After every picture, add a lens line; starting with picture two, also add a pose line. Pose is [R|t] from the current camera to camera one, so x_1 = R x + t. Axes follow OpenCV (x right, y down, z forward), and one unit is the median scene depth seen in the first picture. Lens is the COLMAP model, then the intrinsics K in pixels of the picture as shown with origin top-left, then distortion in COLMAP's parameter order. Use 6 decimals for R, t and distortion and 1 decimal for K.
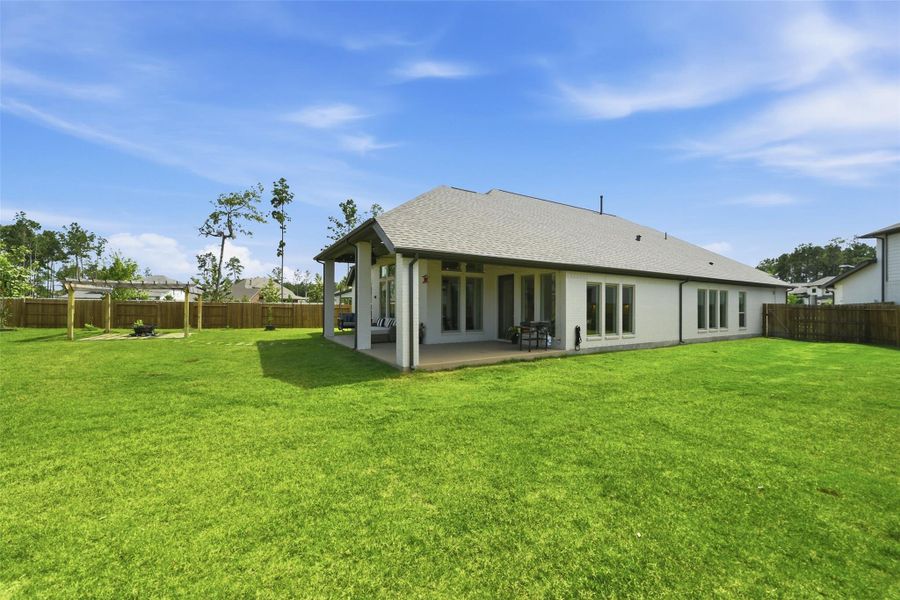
lens RADIAL K [[350.0, 0, 450.8], [0, 350.0, 302.4], [0, 0, 1]] dist [-0.013272, 0.002639]
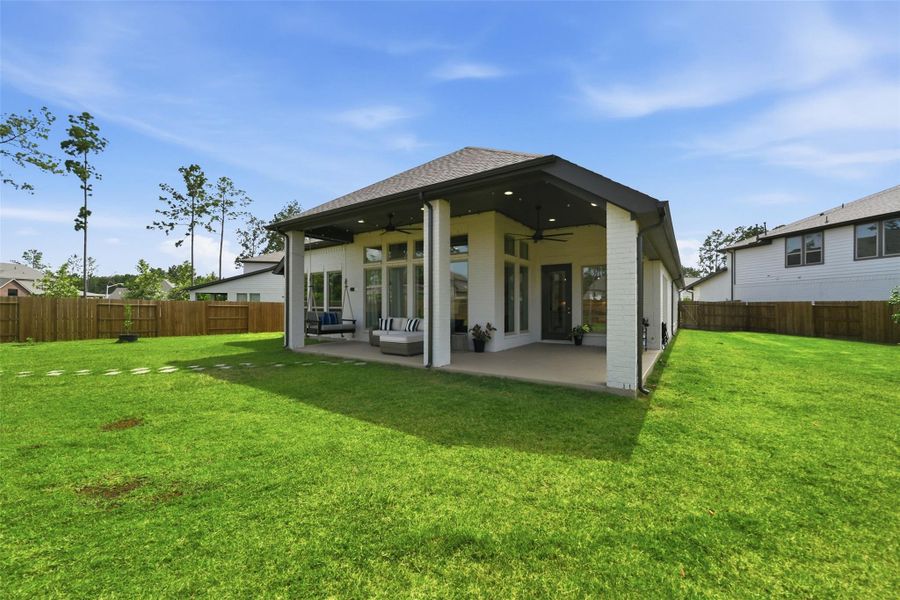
lens RADIAL K [[350.0, 0, 449.9], [0, 350.0, 306.3], [0, 0, 1]] dist [-0.013272, 0.002639]
pose [[0.913597, -0.002021, 0.406616, -0.118928], [-0.001555, 0.999963, 0.008462, 0.006456], [-0.406618, -0.008363, 0.913560, 0.114458]]
